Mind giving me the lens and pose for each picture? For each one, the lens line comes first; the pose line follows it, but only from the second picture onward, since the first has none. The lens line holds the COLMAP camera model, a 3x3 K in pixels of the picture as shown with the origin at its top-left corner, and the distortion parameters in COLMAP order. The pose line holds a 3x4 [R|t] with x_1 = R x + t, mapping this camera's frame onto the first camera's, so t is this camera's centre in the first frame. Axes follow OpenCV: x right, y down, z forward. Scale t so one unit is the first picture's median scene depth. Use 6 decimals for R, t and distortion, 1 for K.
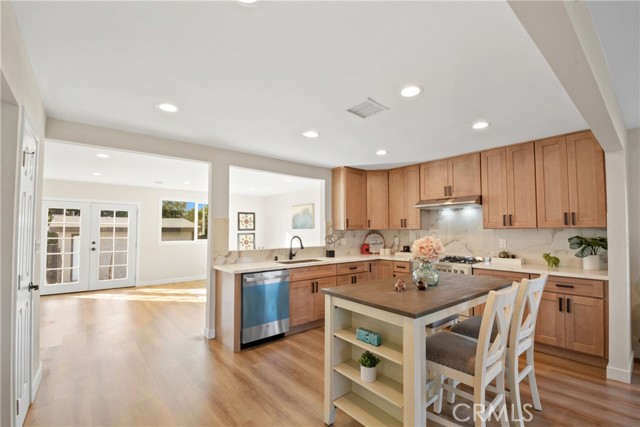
lens RADIAL K [[283.7, 0, 324.2], [0, 283.7, 219.9], [0, 0, 1]] dist [0.020014, -0.024169]
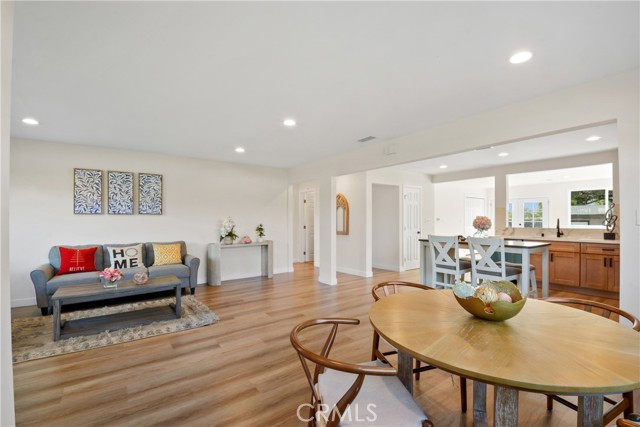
lens RADIAL K [[283.7, 0, 324.2], [0, 283.7, 219.9], [0, 0, 1]] dist [0.020014, -0.024169]
pose [[-0.066934, 0.001394, -0.997756, 1.054077], [0.037377, 0.999301, -0.001111, 0.022650], [0.997057, -0.037368, -0.066939, 0.049733]]
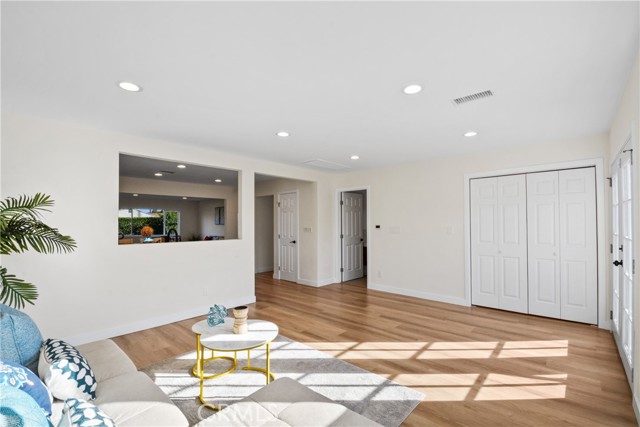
lens RADIAL K [[287.1, 0, 325.1], [0, 287.1, 219.9], [0, 0, 1]] dist [0.018502, -0.025725]
pose [[-0.990777, 0.006543, -0.135342, -0.412654], [0.012970, 0.998827, -0.046658, 0.068017], [0.134878, -0.047983, -0.989700, 1.768344]]
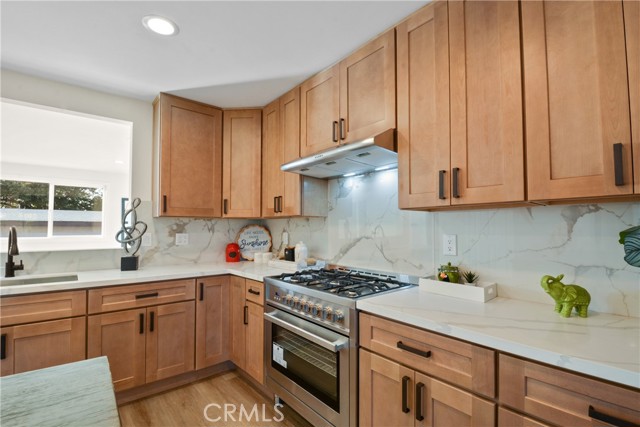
lens RADIAL K [[287.1, 0, 325.1], [0, 287.1, 219.9], [0, 0, 1]] dist [0.018502, -0.025725]
pose [[0.999930, 0.003529, 0.011283, 0.351875], [-0.003625, 0.999957, 0.008509, 0.033964], [-0.011252, -0.008549, 0.999900, 0.460533]]
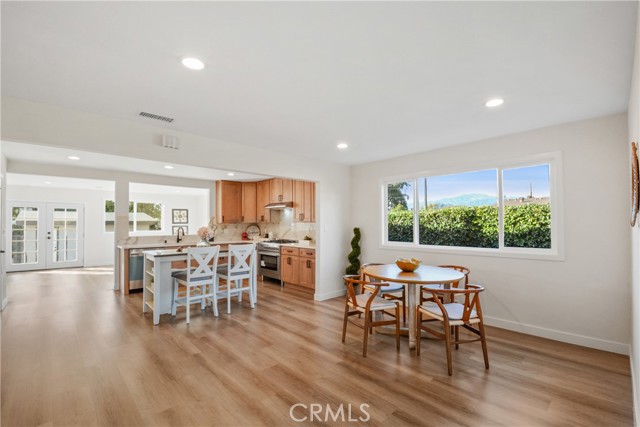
lens RADIAL K [[283.7, 0, 324.2], [0, 283.7, 219.9], [0, 0, 1]] dist [0.020014, -0.024169]
pose [[0.998428, -0.000422, 0.056046, 0.507495], [-0.000908, 0.999718, 0.023710, -0.016209], [-0.056040, -0.023724, 0.998147, -0.492800]]
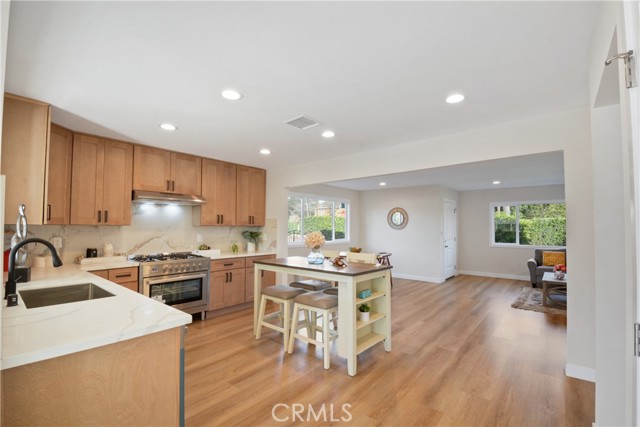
lens RADIAL K [[283.7, 0, 324.2], [0, 283.7, 219.9], [0, 0, 1]] dist [0.020014, -0.024169]
pose [[-0.178311, 0.026898, 0.983606, -0.511541], [-0.041150, 0.998548, -0.034767, 0.021487], [-0.983113, -0.046675, -0.176945, 0.566133]]
